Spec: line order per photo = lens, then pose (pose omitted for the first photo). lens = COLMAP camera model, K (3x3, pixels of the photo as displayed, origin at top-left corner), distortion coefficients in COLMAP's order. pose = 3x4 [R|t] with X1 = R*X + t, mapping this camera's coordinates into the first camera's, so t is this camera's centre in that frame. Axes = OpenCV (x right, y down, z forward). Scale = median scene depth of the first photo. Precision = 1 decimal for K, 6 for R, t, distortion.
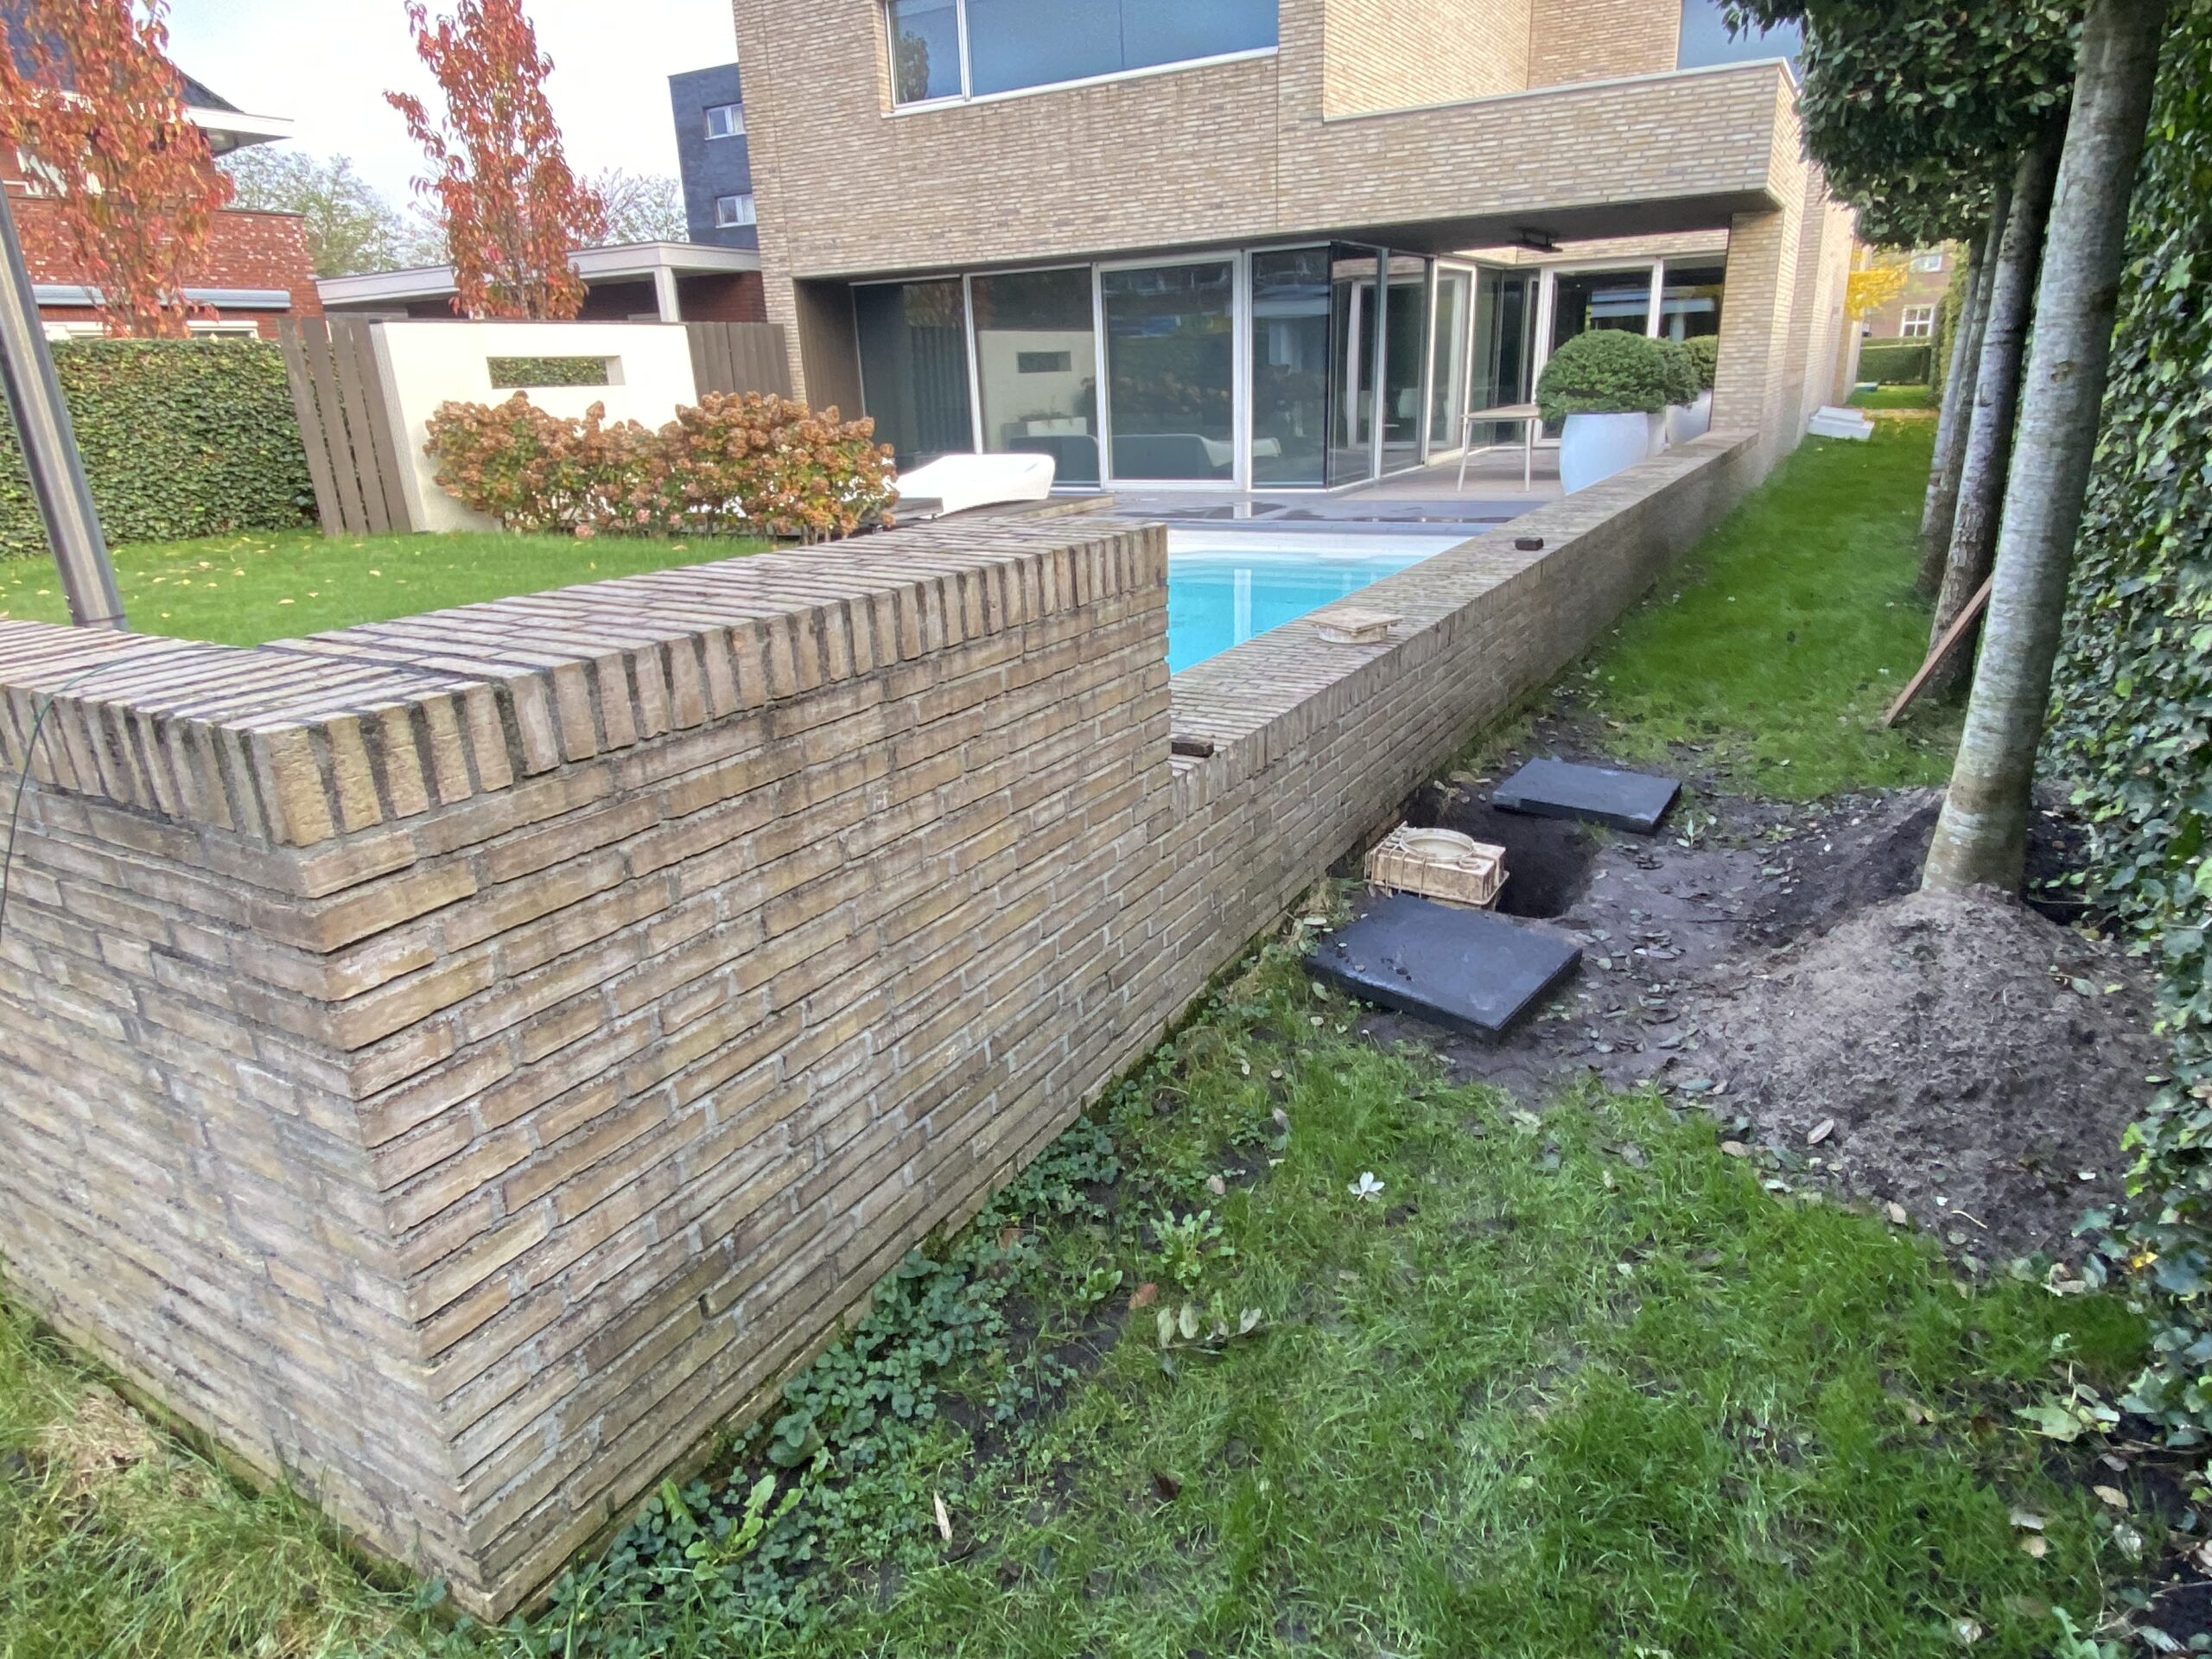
lens RADIAL K [[1320.8, 0, 1099.0], [0, 1320.8, 837.1], [0, 0, 1]] dist [0.013012, -0.016005]
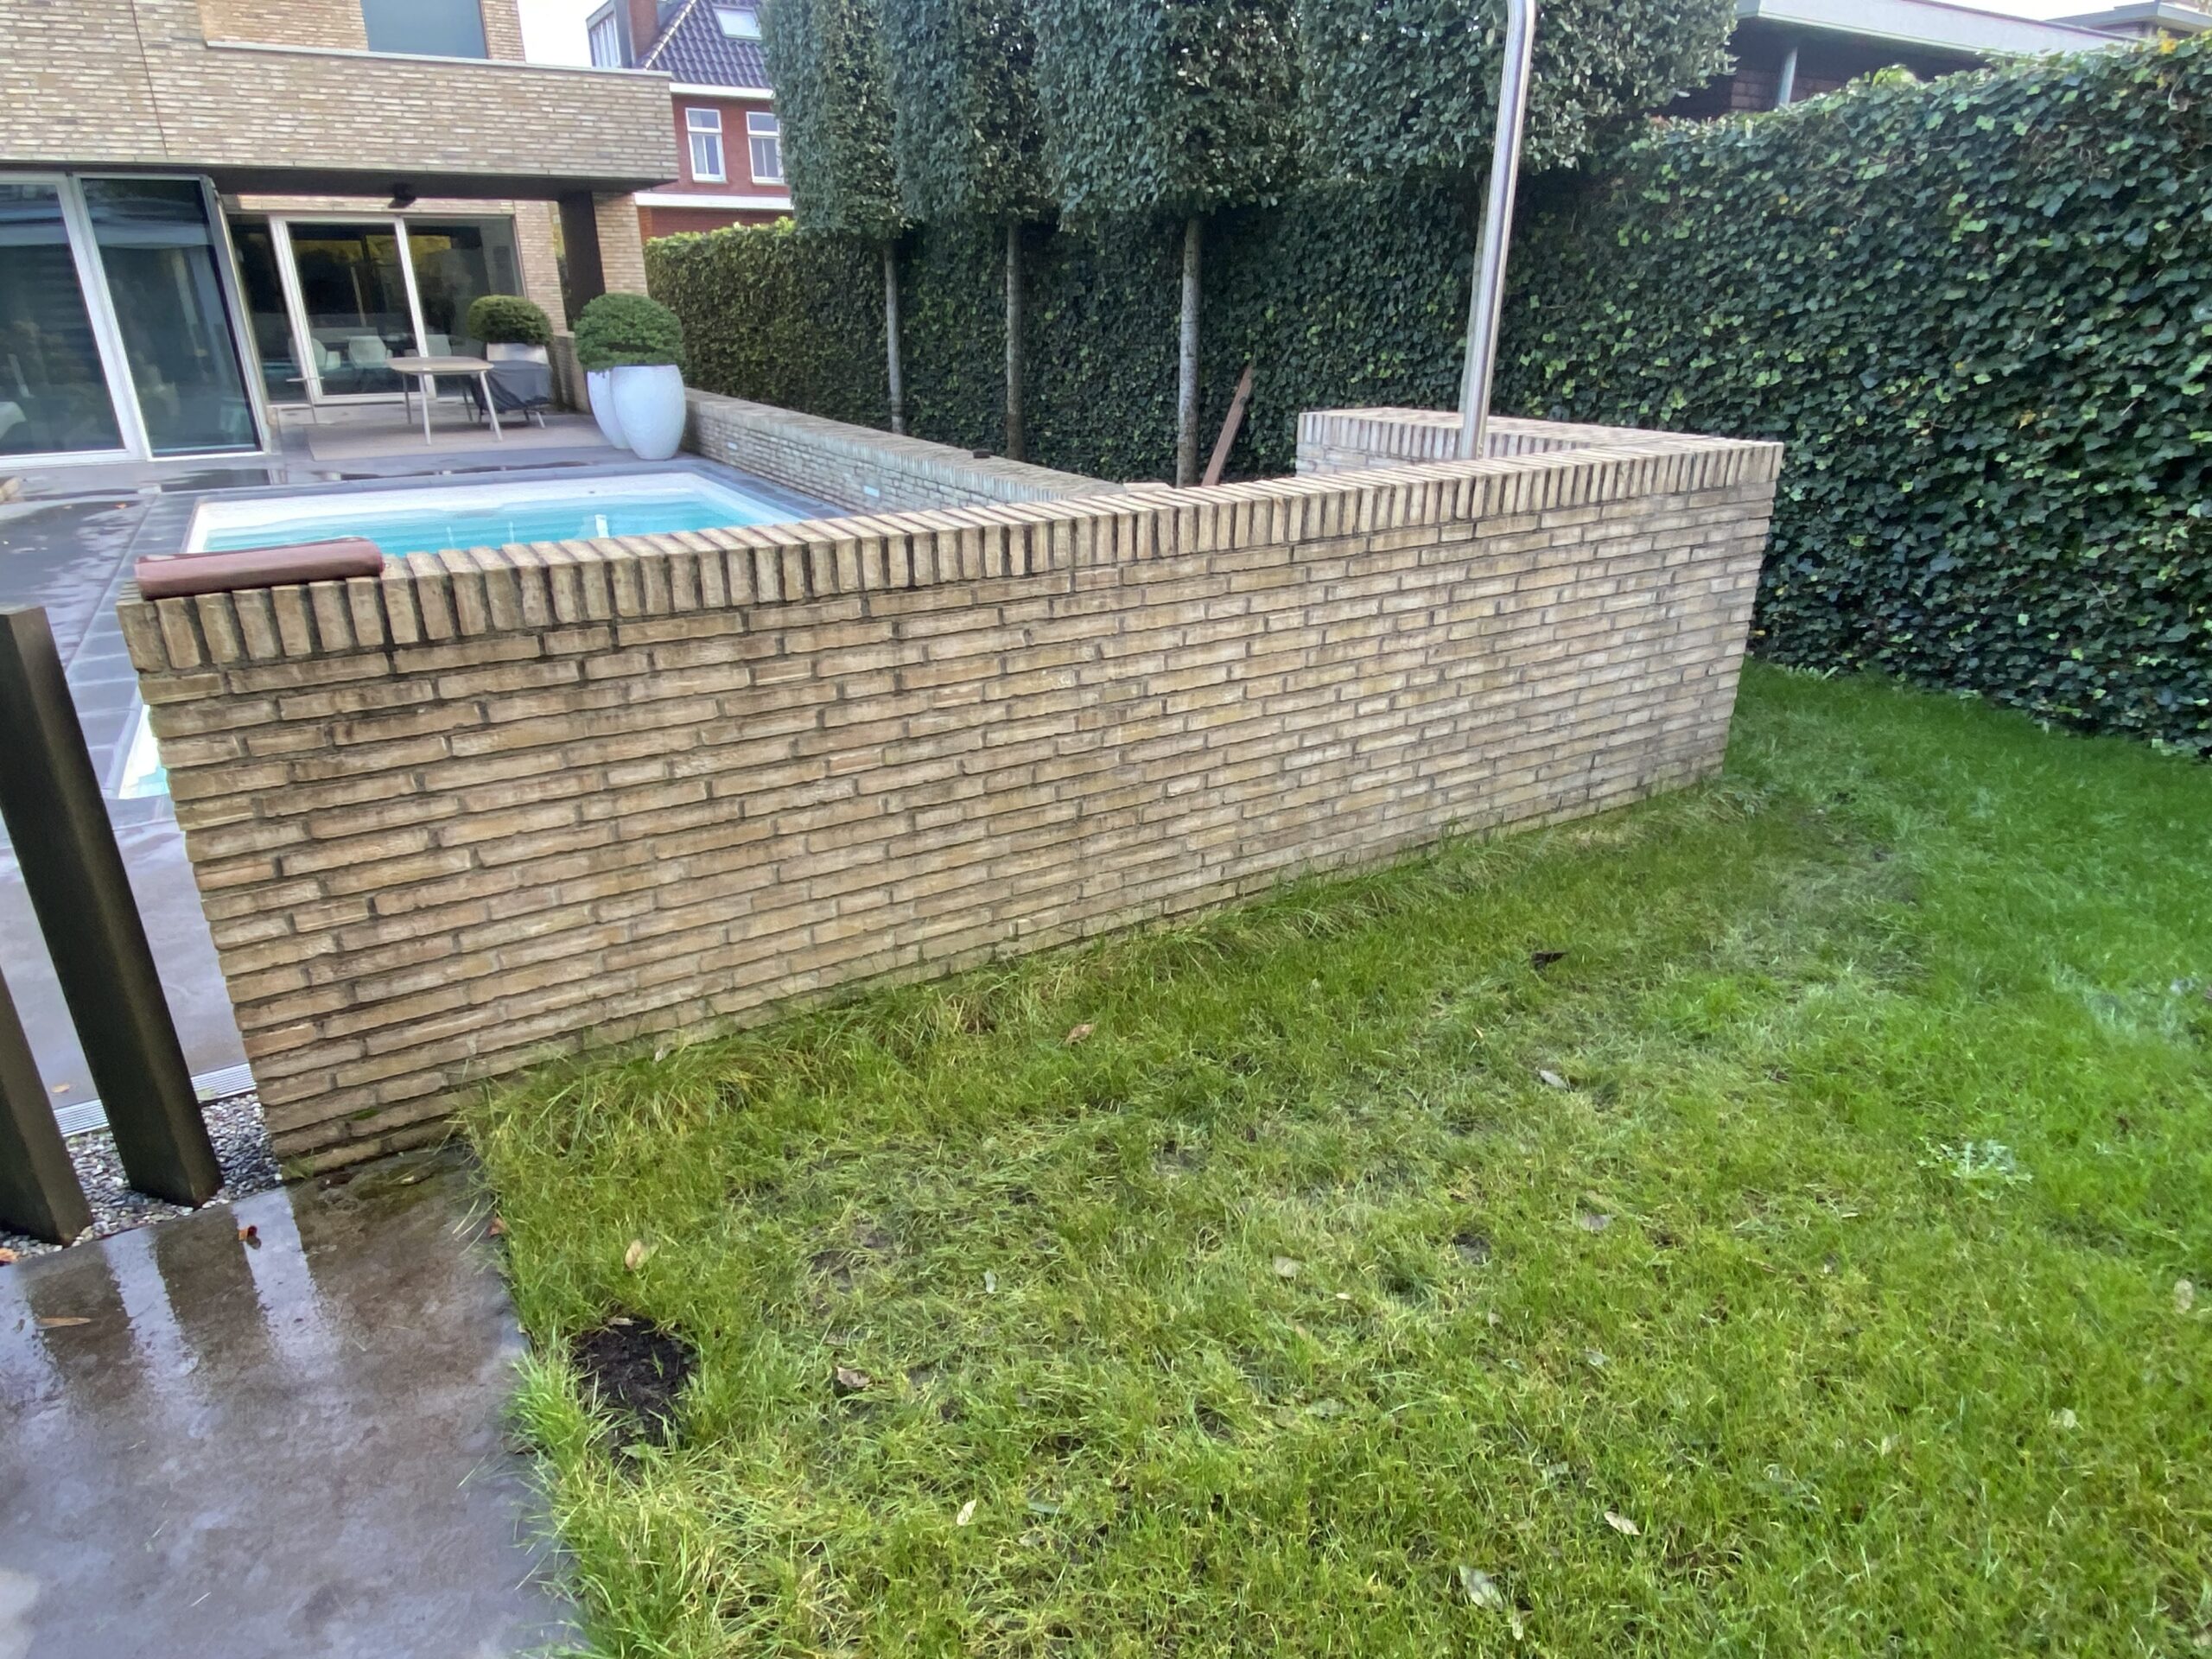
lens RADIAL K [[1320.8, 0, 1105.2], [0, 1320.8, 830.1], [0, 0, 1]] dist [0.013012, -0.016005]
pose [[0.476502, -0.299404, 0.826622, -0.391585], [0.278898, 0.943140, 0.180837, -0.021673], [-0.833764, 0.144374, 0.532911, 0.071013]]
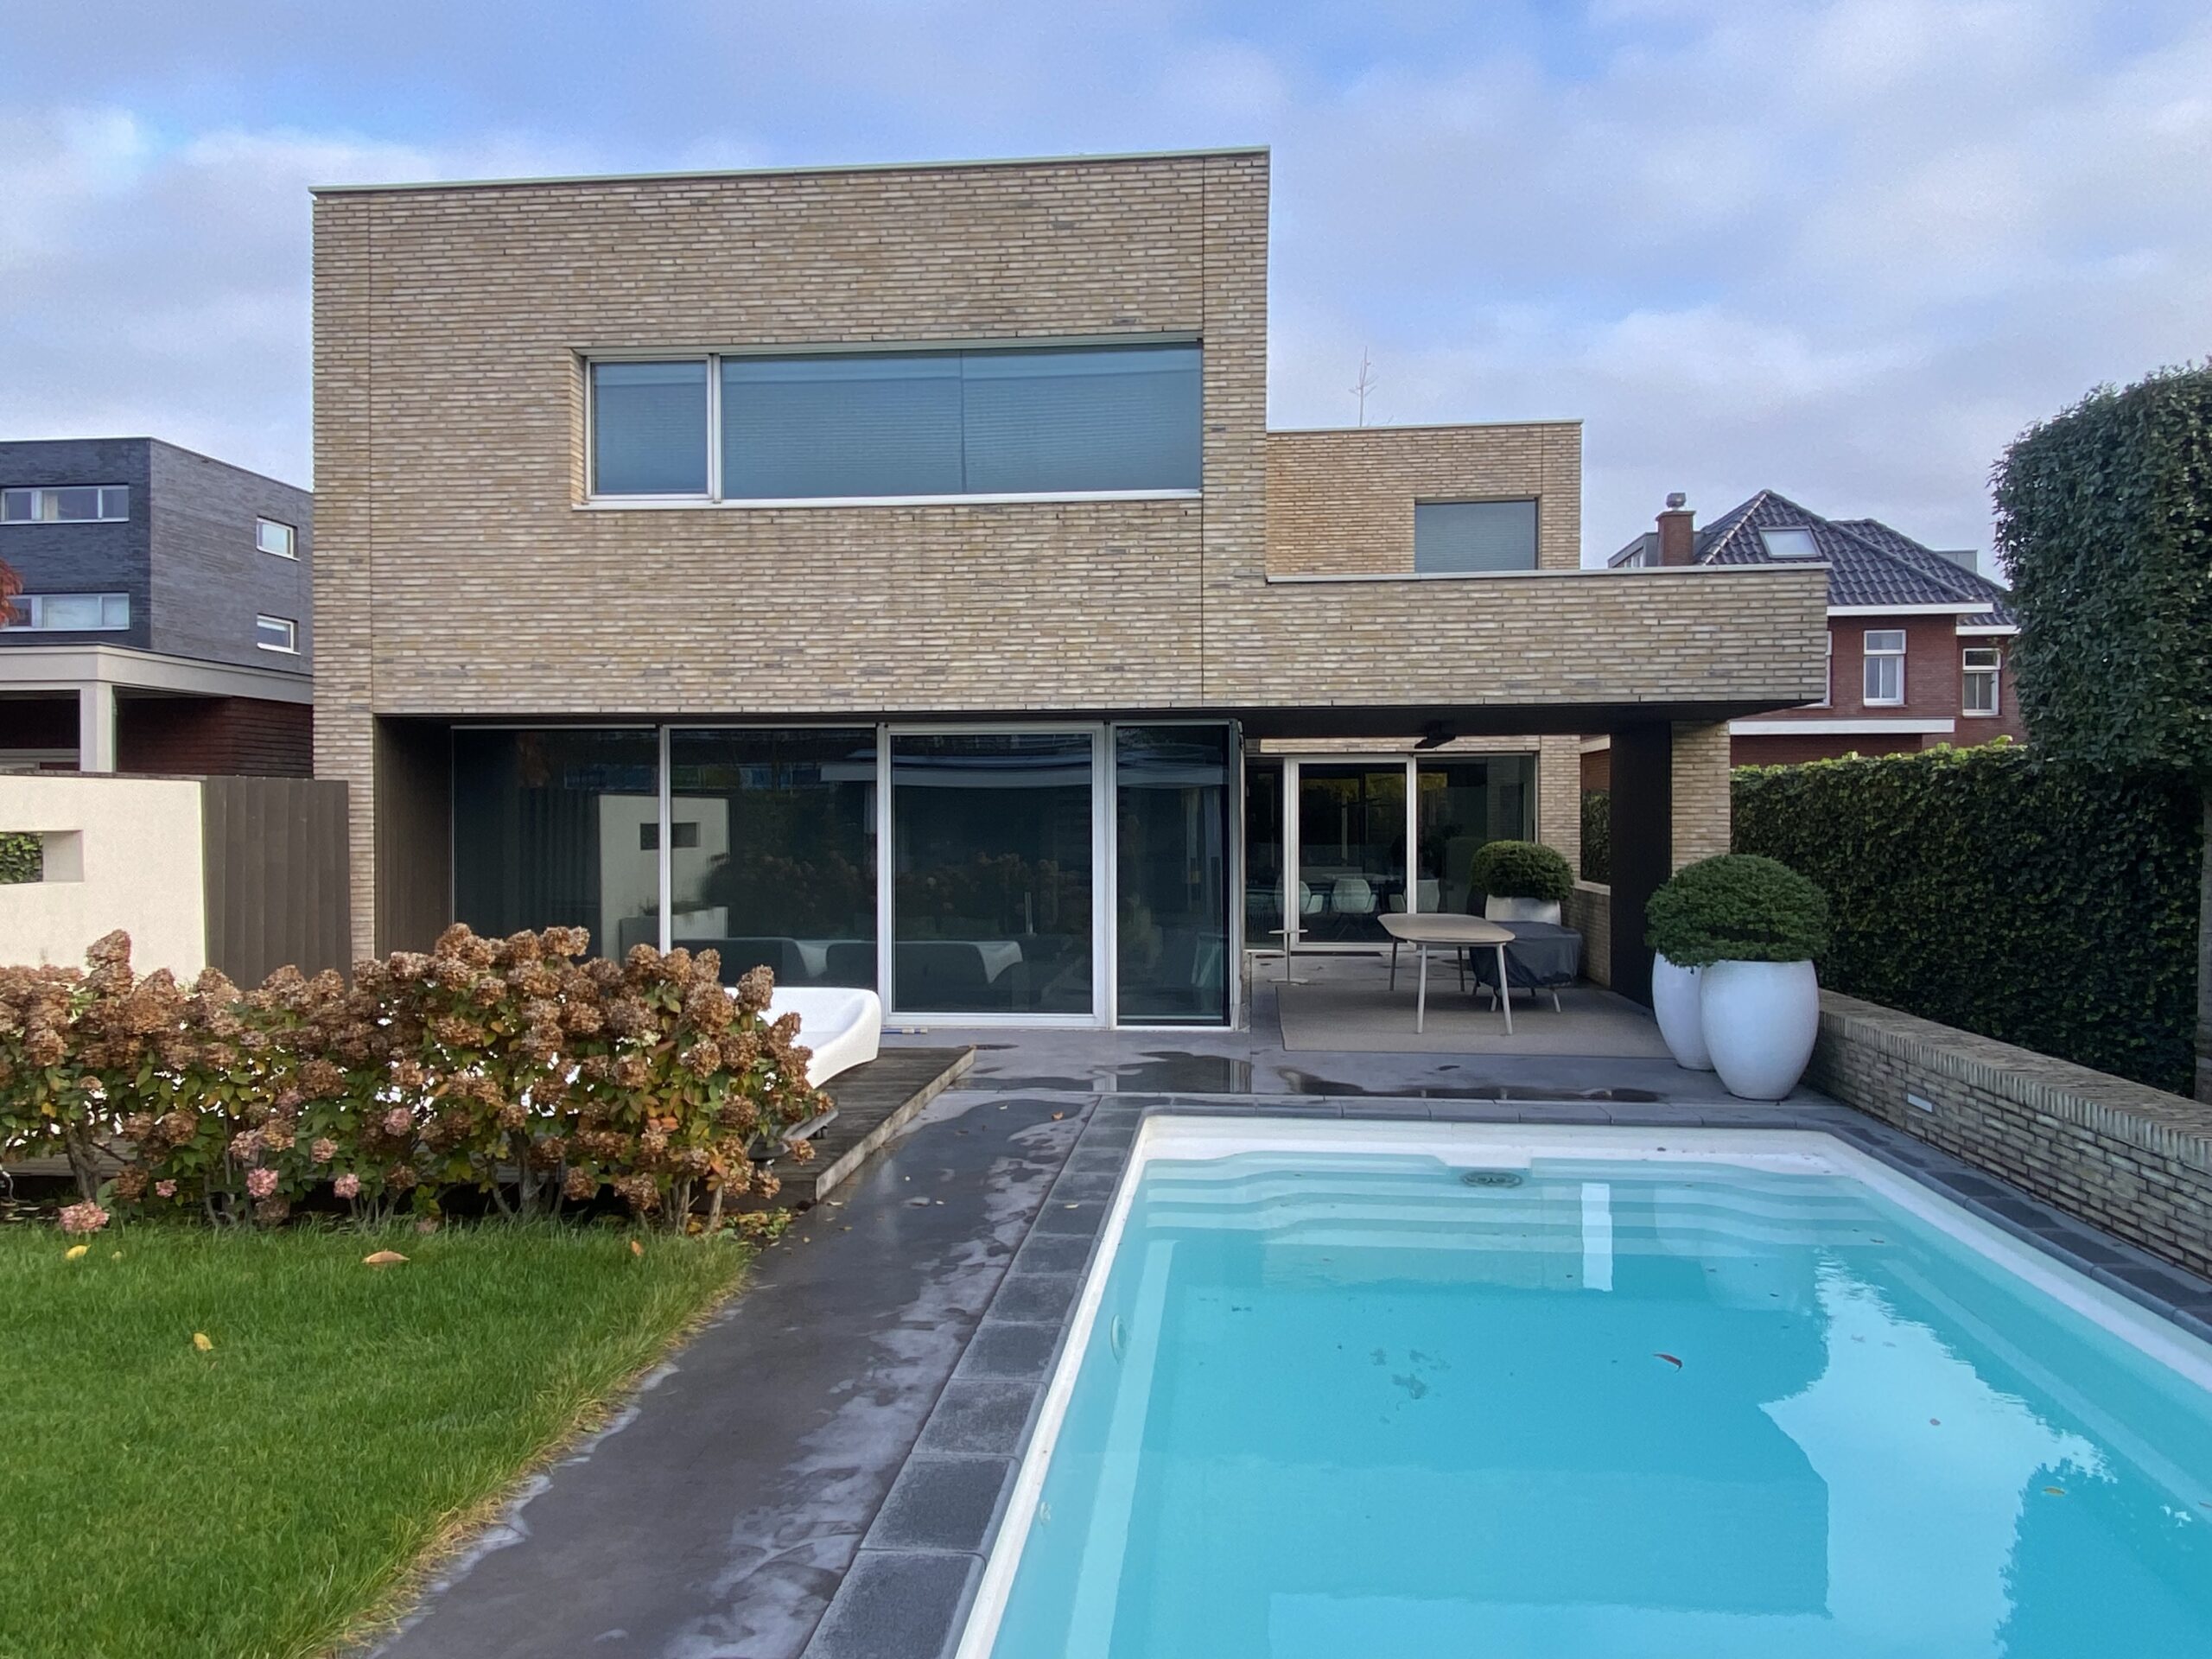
lens RADIAL K [[1415.2, 0, 1121.9], [0, 1415.2, 838.2], [0, 0, 1]] dist [0.031402, -0.011554]
pose [[0.900642, 0.026983, 0.433724, -0.234139], [0.115455, 0.947343, -0.298682, -0.136736], [-0.418944, 0.319081, 0.850102, 0.326385]]
